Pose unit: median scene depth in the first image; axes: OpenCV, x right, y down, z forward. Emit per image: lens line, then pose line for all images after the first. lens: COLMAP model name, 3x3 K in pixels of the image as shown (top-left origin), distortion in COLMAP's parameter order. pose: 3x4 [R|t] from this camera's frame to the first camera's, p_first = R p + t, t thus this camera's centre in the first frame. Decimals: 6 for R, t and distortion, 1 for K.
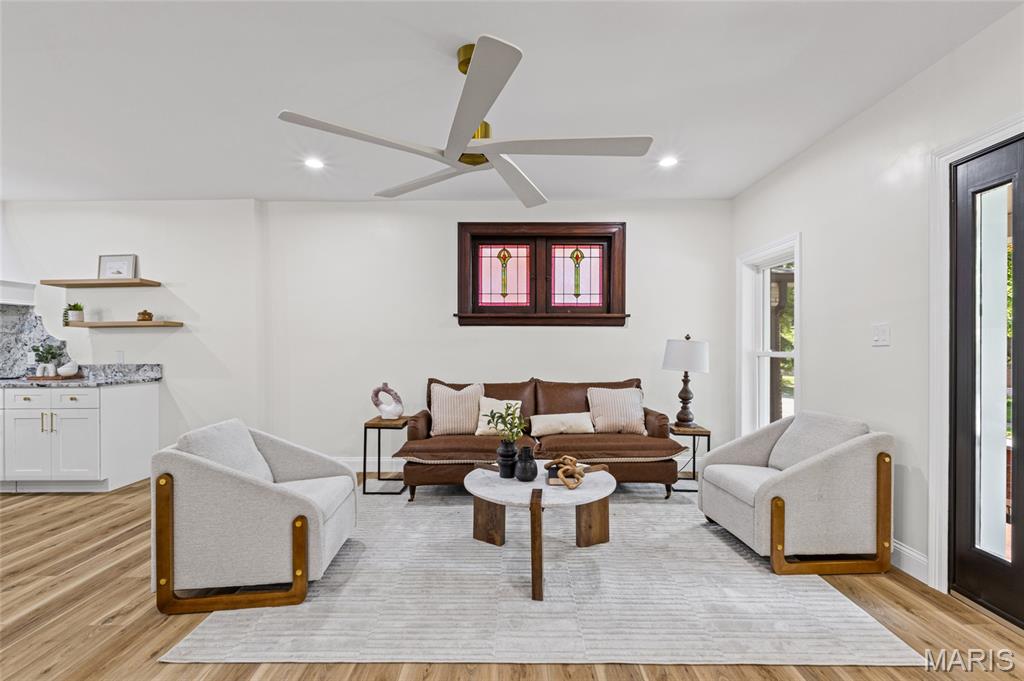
lens RADIAL K [[462.2, 0, 513.7], [0, 462.2, 348.1], [0, 0, 1]] dist [0.000677, -0.000705]
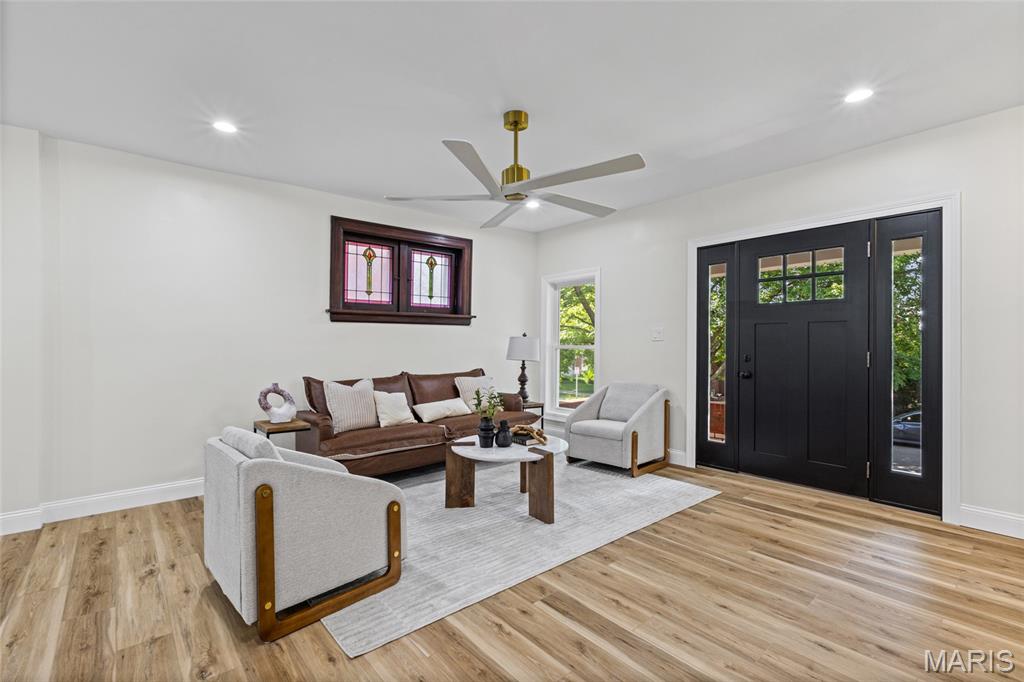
lens RADIAL K [[462.2, 0, 515.2], [0, 462.2, 347.0], [0, 0, 1]] dist [0.000677, -0.000705]
pose [[0.758638, -0.009482, 0.651443, -0.488306], [0.007561, 0.999955, 0.005750, 0.002616], [-0.651468, 0.000563, 0.758676, 0.007412]]
